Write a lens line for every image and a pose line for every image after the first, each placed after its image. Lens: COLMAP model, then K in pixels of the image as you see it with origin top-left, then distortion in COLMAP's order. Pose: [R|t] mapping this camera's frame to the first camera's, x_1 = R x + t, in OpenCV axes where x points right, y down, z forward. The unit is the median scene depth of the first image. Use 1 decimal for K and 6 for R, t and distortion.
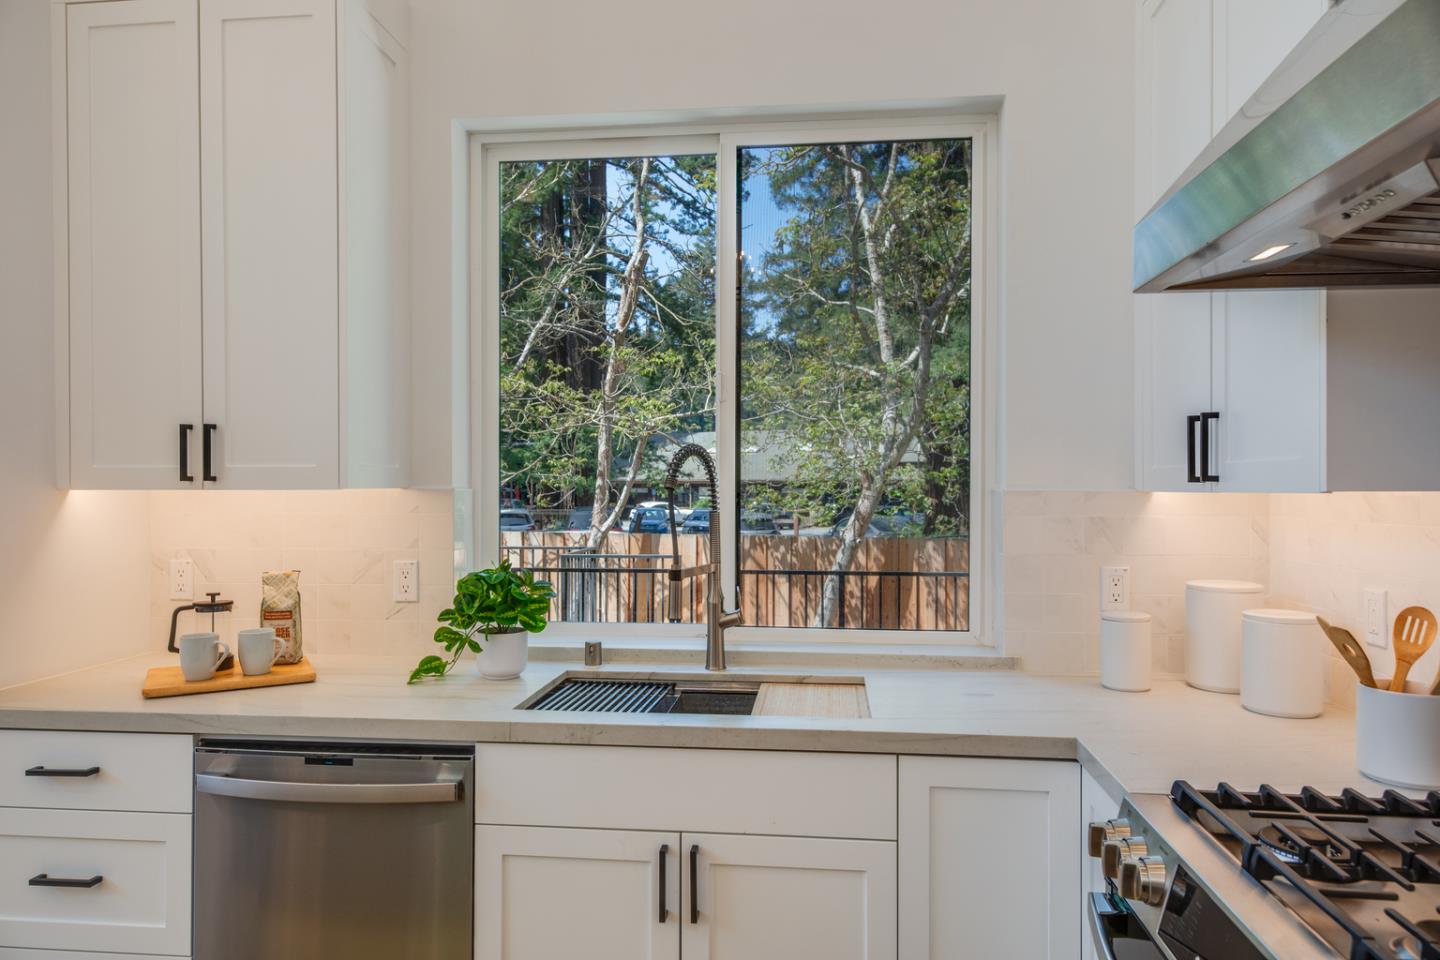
lens RADIAL K [[999.9, 0, 720.0], [0, 999.9, 480.0], [0, 0, 1]] dist [0.035358, -0.003767]
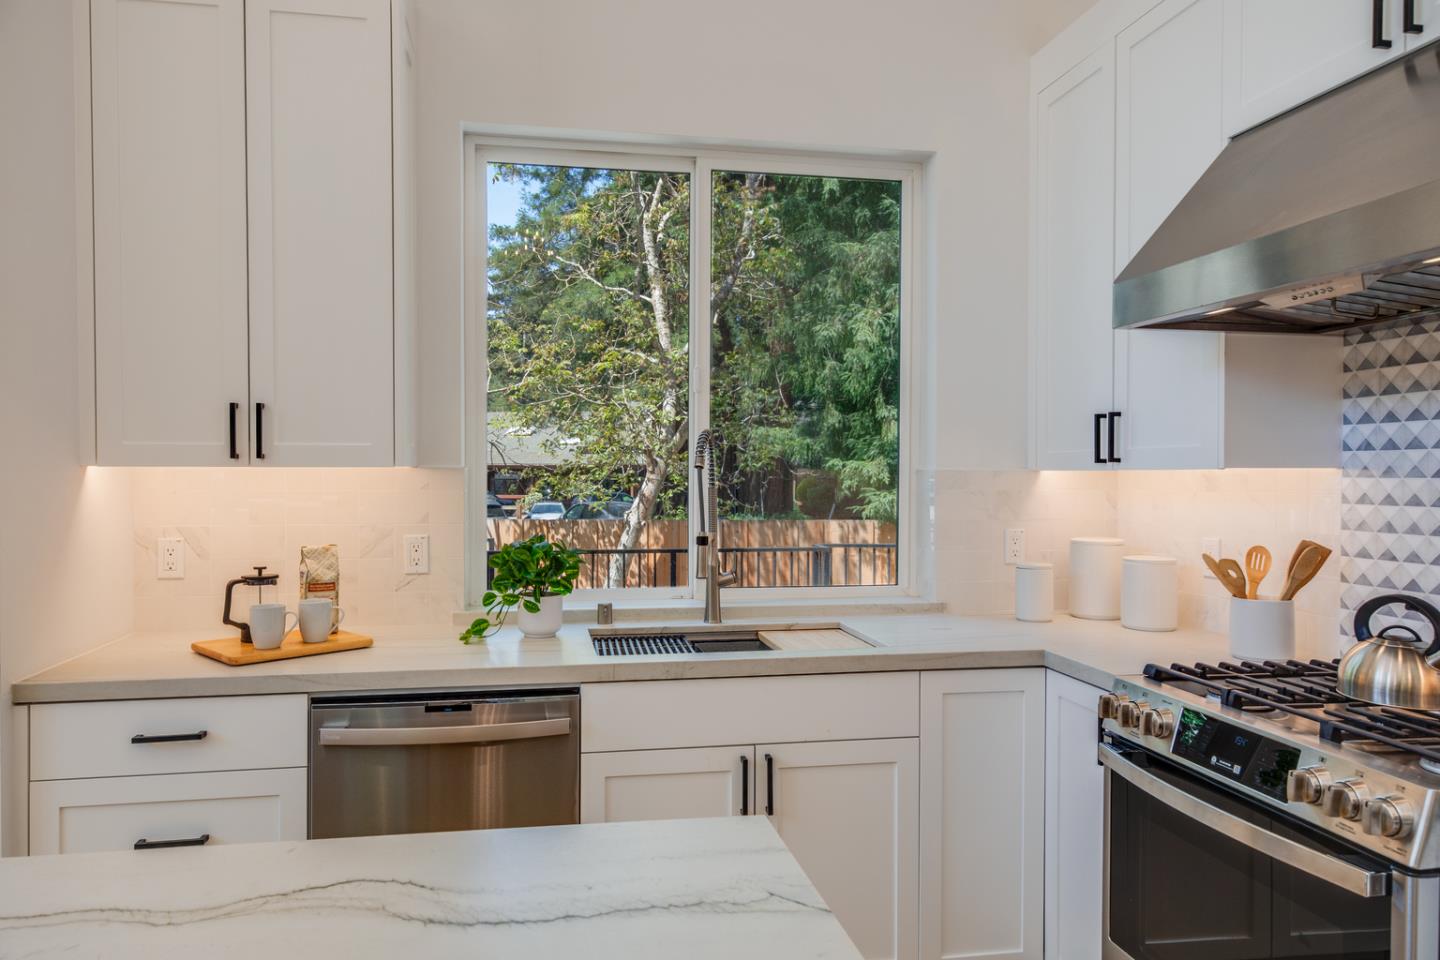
lens RADIAL K [[1047.7, 0, 720.0], [0, 1047.7, 480.0], [0, 0, 1]] dist [0.036927, 0.001778]
pose [[0.953439, -0.000715, 0.301586, -0.381118], [-0.003501, 0.999904, 0.013438, 0.006830], [-0.301566, -0.013868, 0.953344, -0.172090]]
